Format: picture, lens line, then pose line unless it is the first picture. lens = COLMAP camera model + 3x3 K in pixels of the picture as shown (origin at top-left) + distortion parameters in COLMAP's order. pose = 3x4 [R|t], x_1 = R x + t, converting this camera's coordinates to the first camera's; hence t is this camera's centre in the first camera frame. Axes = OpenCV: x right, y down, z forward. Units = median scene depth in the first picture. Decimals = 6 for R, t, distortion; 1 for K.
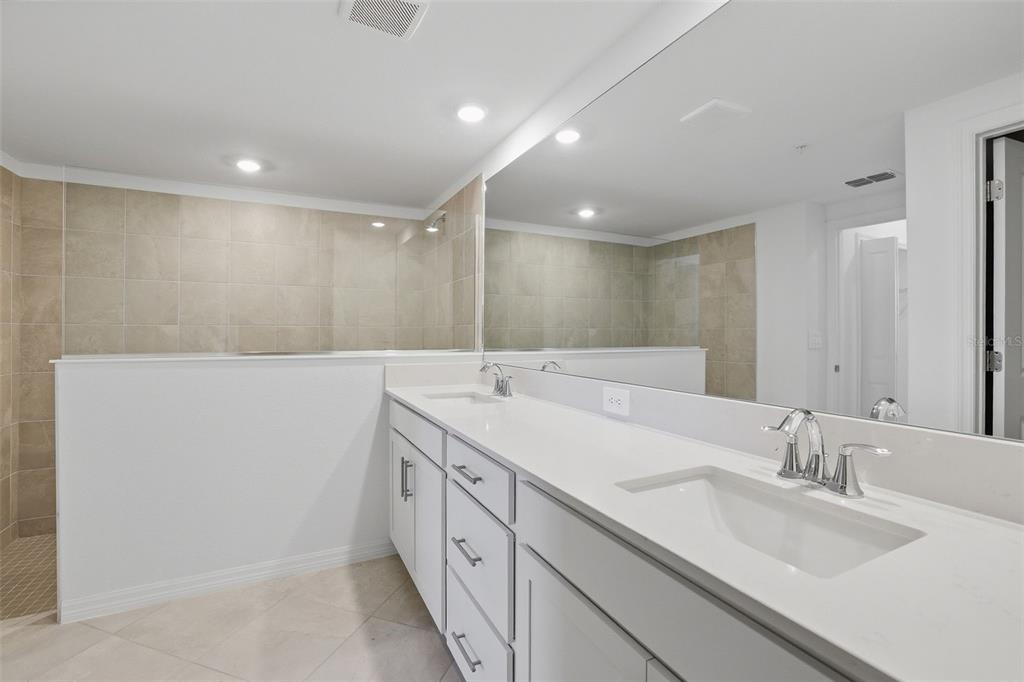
lens RADIAL K [[437.5, 0, 513.6], [0, 437.5, 334.0], [0, 0, 1]] dist [-0.000874, -0.000176]
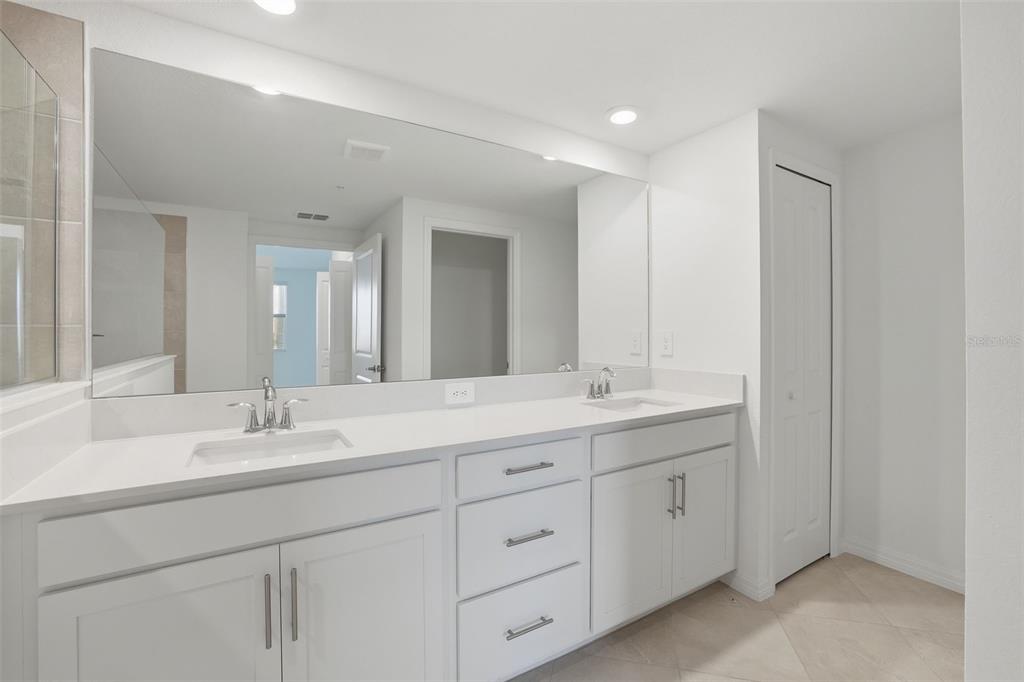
lens RADIAL K [[437.5, 0, 513.6], [0, 437.5, 334.0], [0, 0, 1]] dist [-0.000874, -0.000176]
pose [[-0.058127, -0.004050, 0.998301, -0.989147], [0.003373, 0.999985, 0.004254, -0.019349], [-0.998304, 0.003615, -0.058112, 0.883842]]
